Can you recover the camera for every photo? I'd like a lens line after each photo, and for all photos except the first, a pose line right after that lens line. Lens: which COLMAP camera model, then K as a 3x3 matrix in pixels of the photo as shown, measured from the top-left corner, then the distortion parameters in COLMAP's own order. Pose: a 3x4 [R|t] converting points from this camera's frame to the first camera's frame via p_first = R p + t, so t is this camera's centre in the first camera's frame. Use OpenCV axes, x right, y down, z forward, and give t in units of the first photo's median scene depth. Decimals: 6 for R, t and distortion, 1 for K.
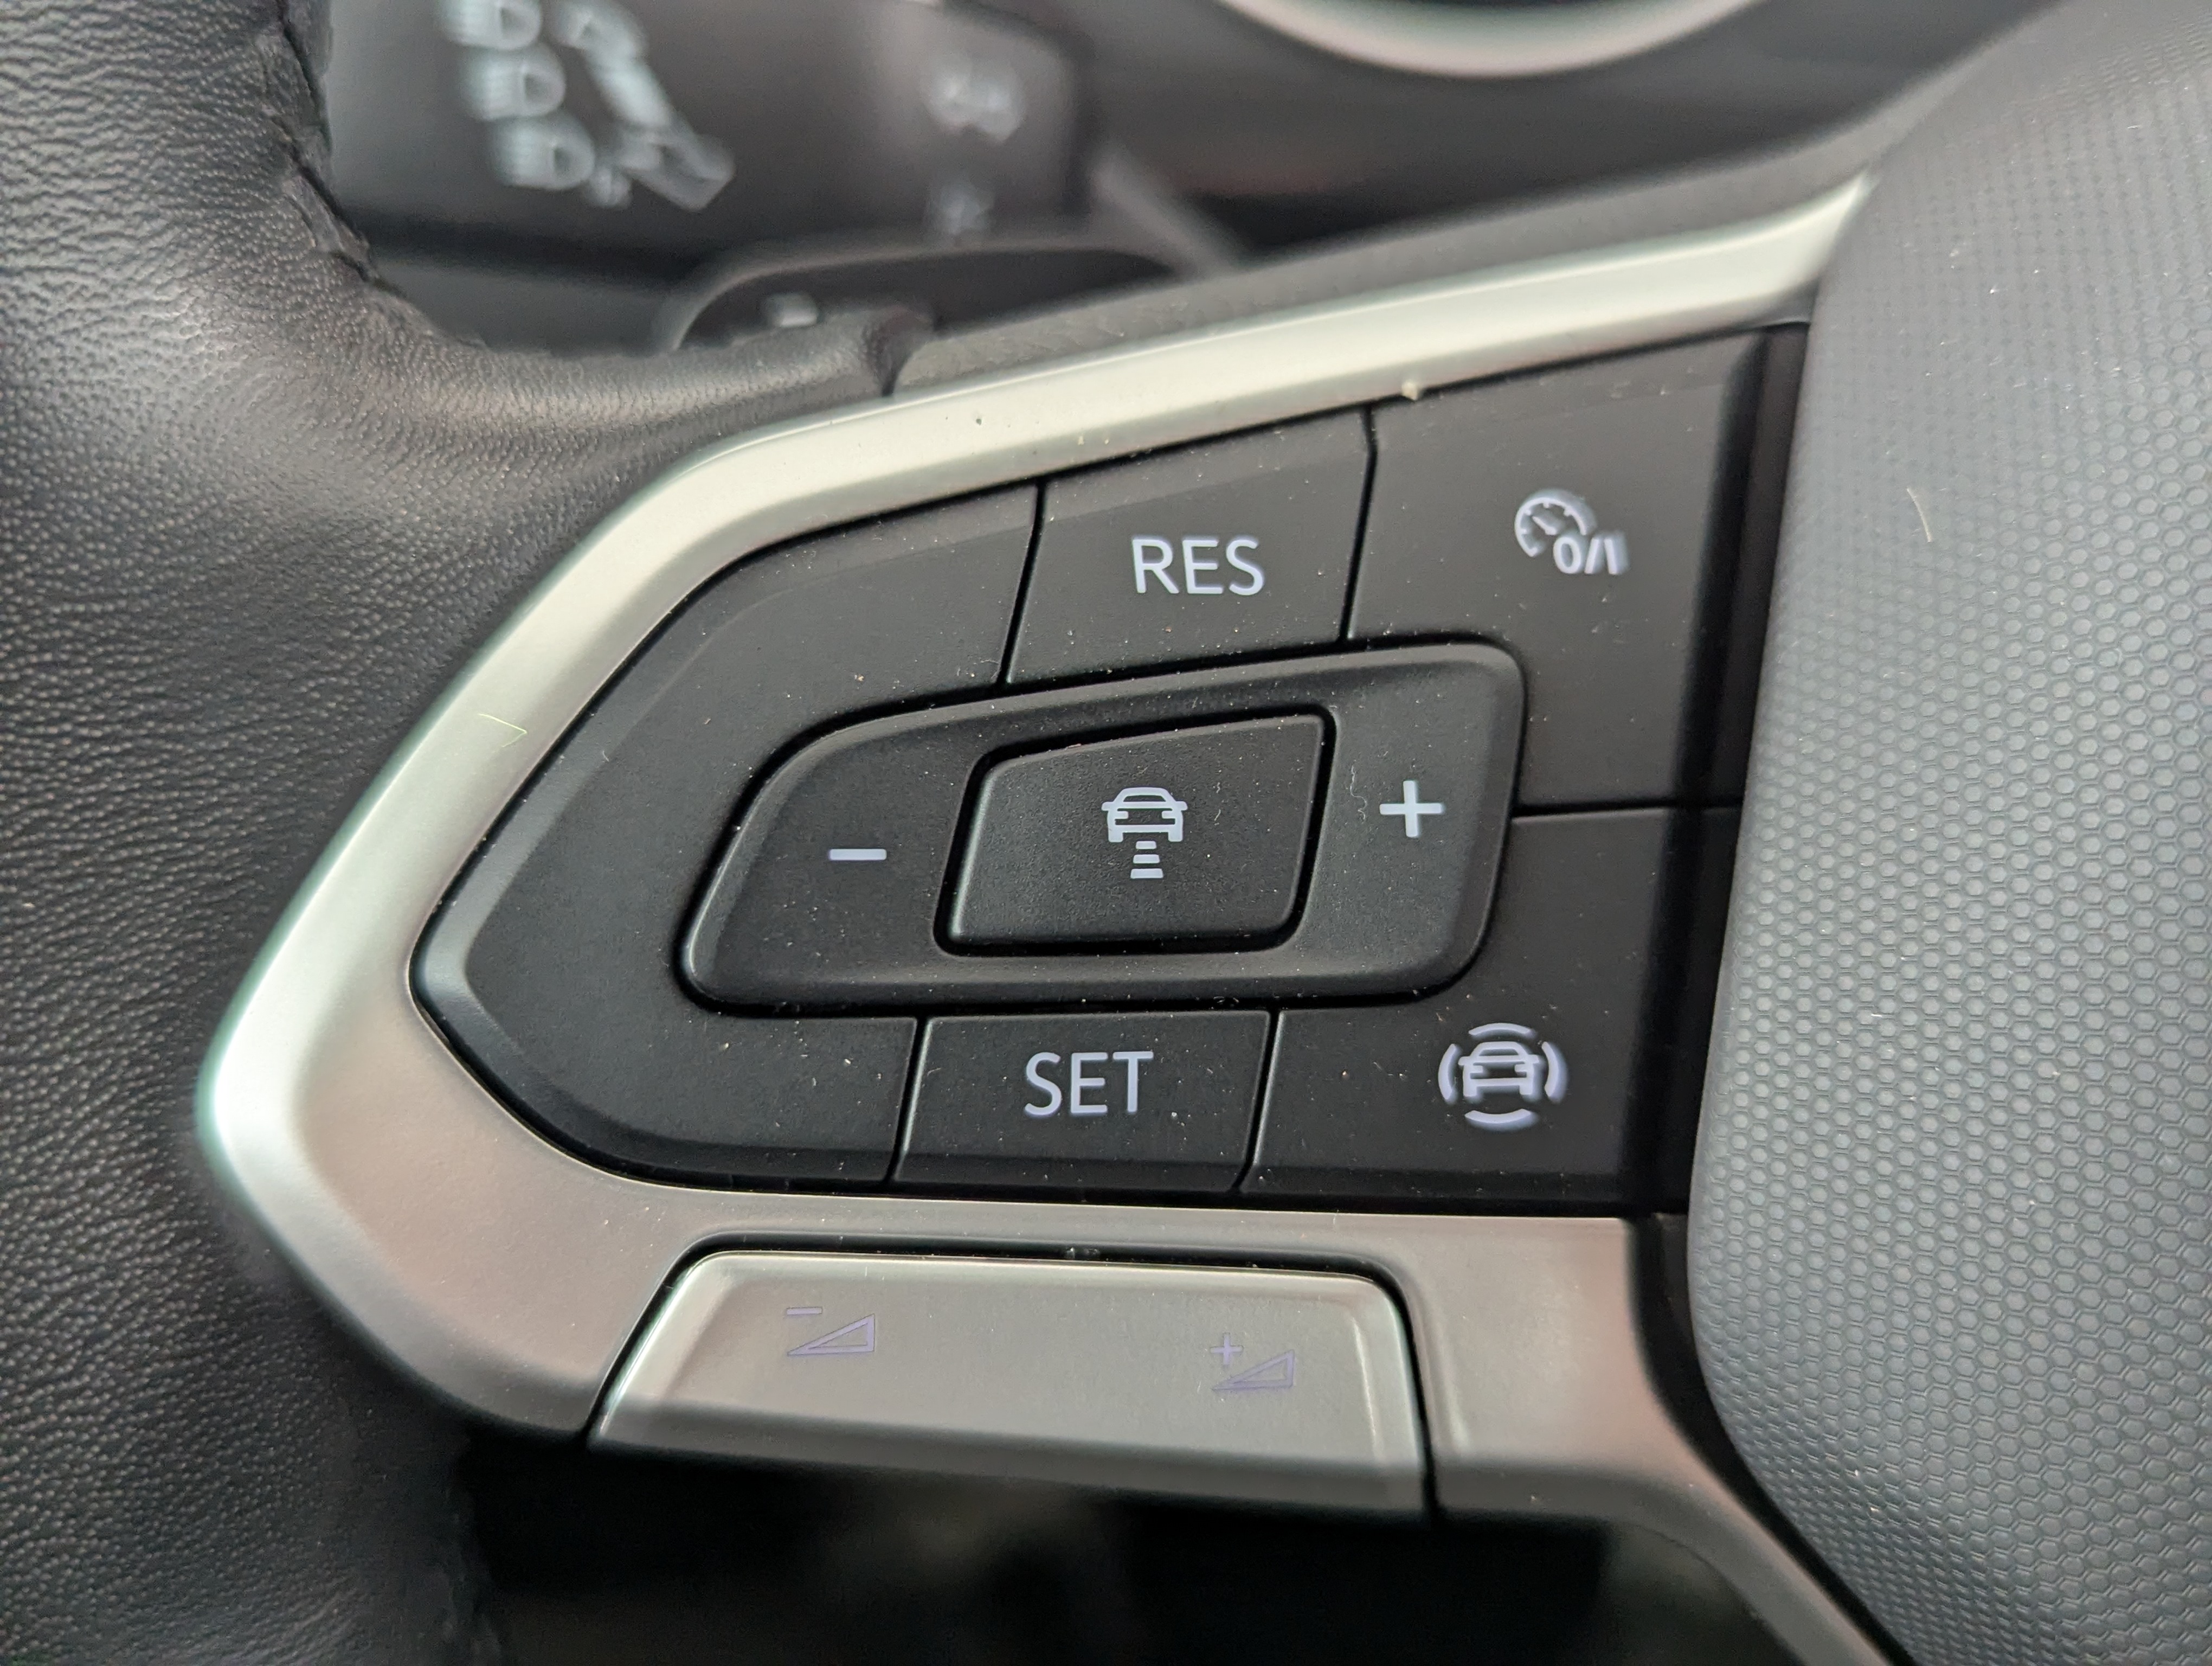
lens RADIAL K [[2044.6, 0, 1106.0], [0, 2044.6, 833.0], [0, 0, 1]] dist [0.127905, -0.293806]
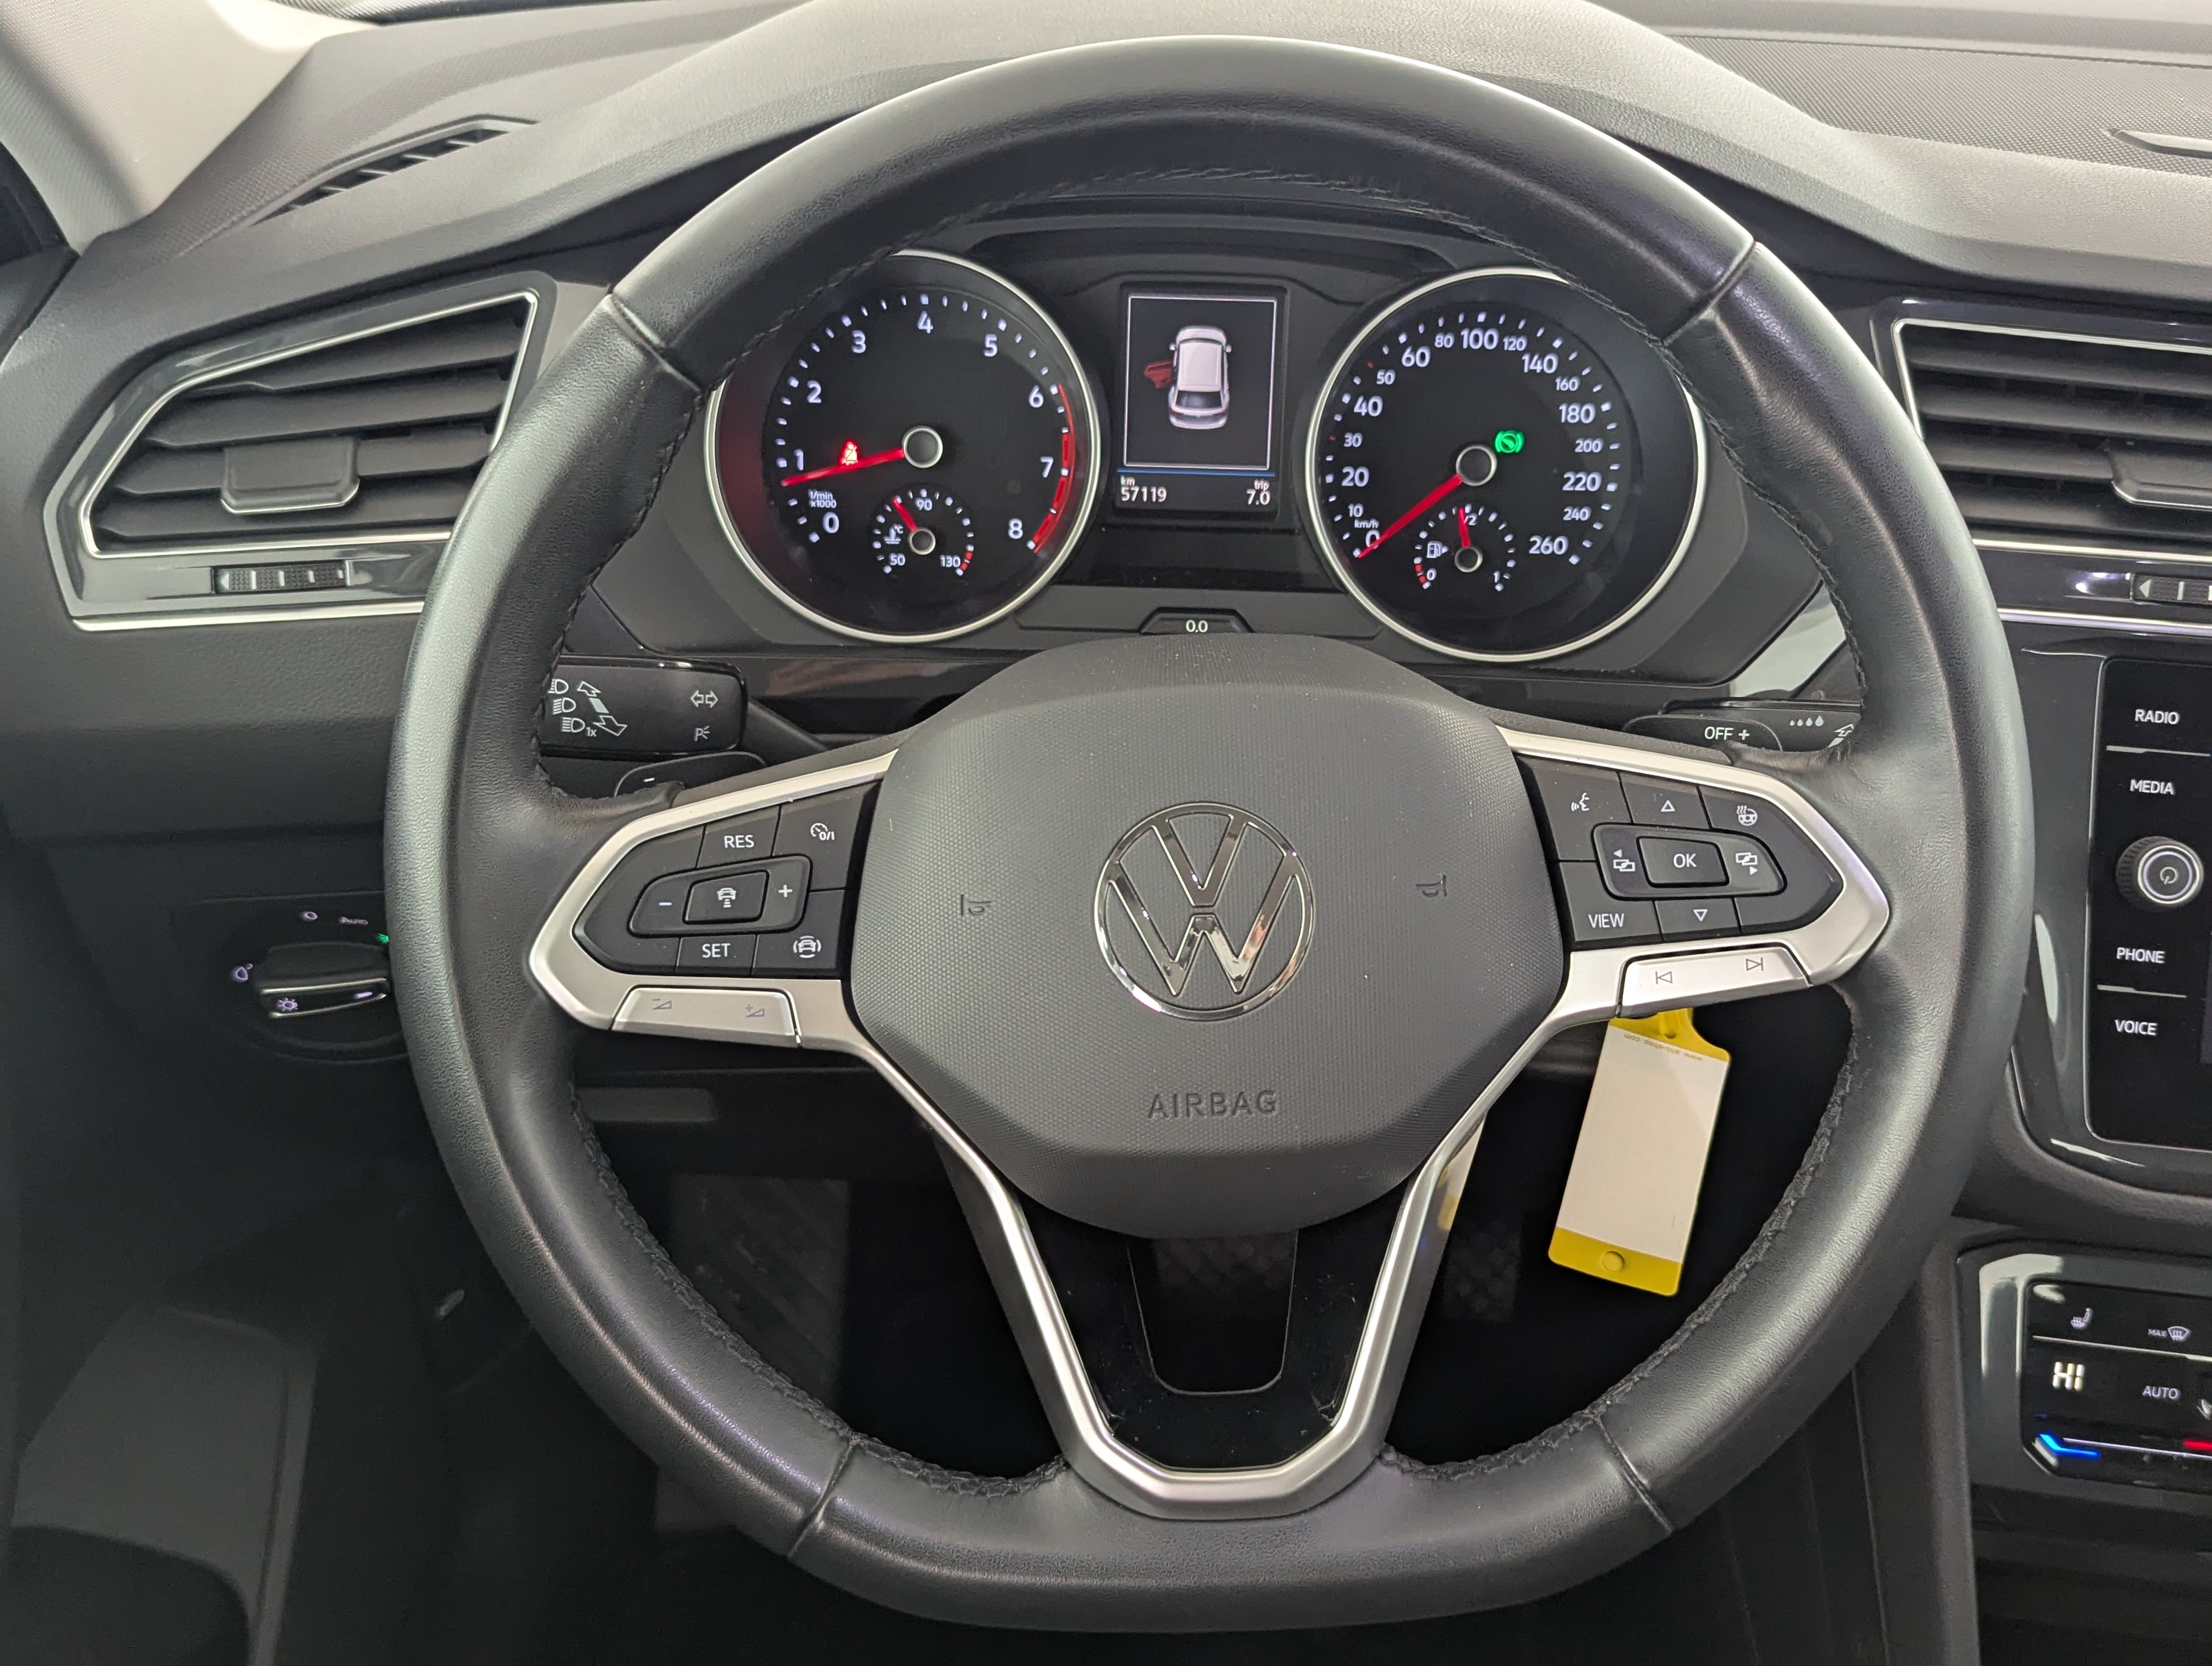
lens RADIAL K [[2044.6, 0, 1106.0], [0, 2044.6, 833.0], [0, 0, 1]] dist [0.127905, -0.293806]
pose [[0.996638, -0.039144, 0.071976, 0.545763], [0.047489, 0.991859, -0.118156, 0.445298], [-0.066765, 0.121177, 0.990383, -3.715592]]
